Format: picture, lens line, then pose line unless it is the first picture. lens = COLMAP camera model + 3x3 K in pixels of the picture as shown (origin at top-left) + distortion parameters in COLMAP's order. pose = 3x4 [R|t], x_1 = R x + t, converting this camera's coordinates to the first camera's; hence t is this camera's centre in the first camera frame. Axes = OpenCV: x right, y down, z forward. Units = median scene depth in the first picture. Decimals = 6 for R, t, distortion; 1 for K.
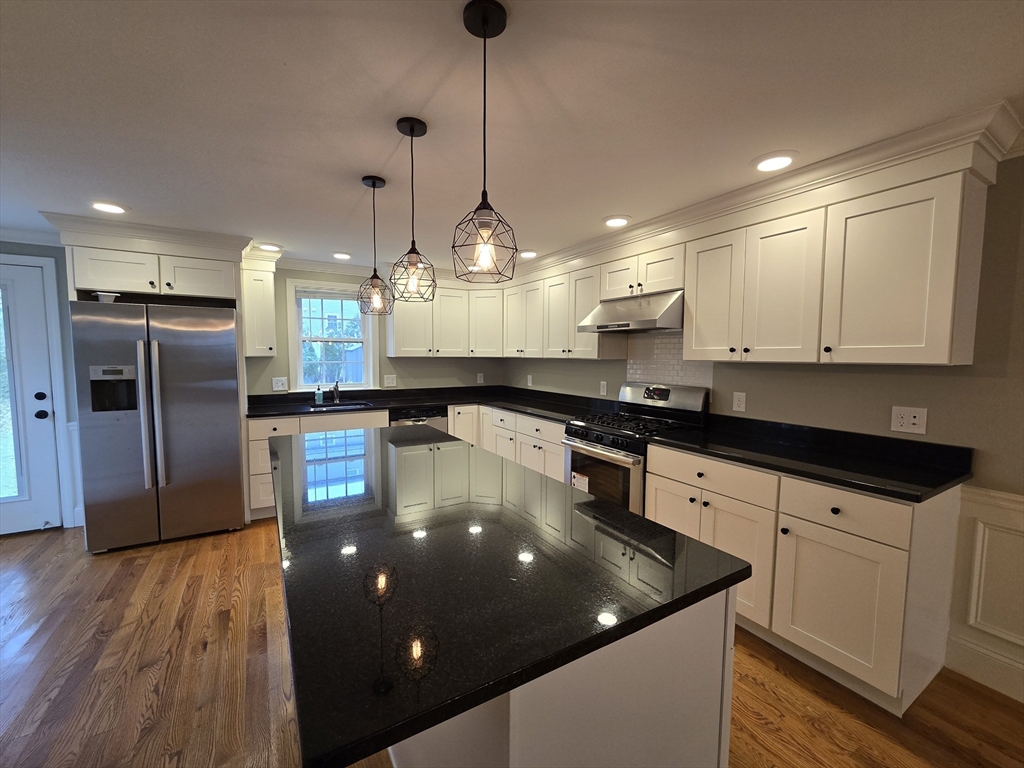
lens RADIAL K [[419.9, 0, 512.6], [0, 419.9, 385.7], [0, 0, 1]] dist [-0.000883, -0.000403]
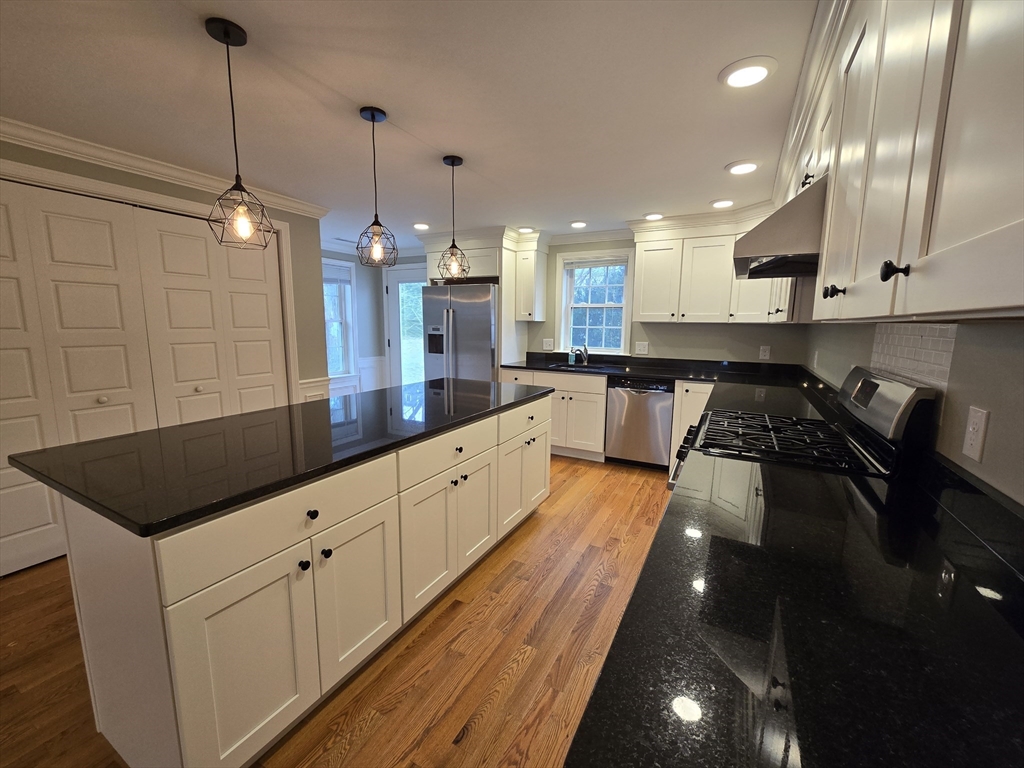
lens RADIAL K [[419.9, 0, 512.6], [0, 419.9, 385.7], [0, 0, 1]] dist [-0.000883, -0.000403]
pose [[0.507383, 0.128439, -0.852095, 0.570186], [-0.071750, 0.991693, 0.106758, -0.011229], [0.858728, 0.006971, 0.512384, 0.402533]]
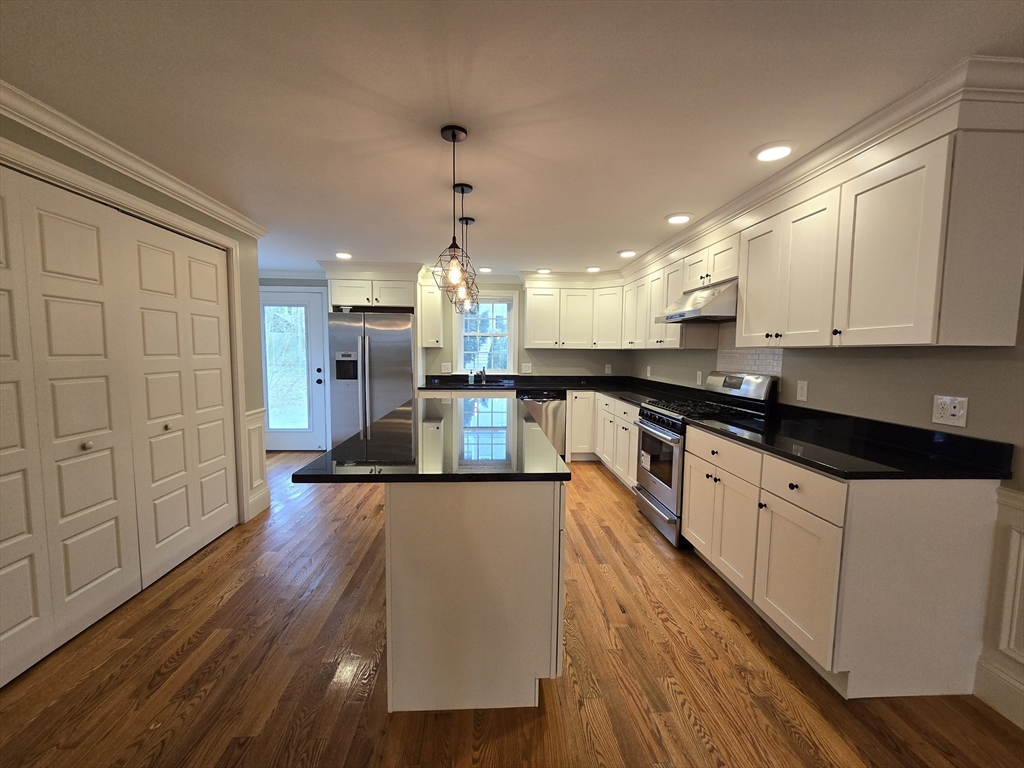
lens RADIAL K [[419.9, 0, 512.6], [0, 419.9, 385.7], [0, 0, 1]] dist [-0.000883, -0.000403]
pose [[0.886282, 0.040613, -0.461362, 0.350409], [-0.038655, 0.999159, 0.013698, 0.034664], [0.461530, 0.005694, 0.887106, -0.135795]]
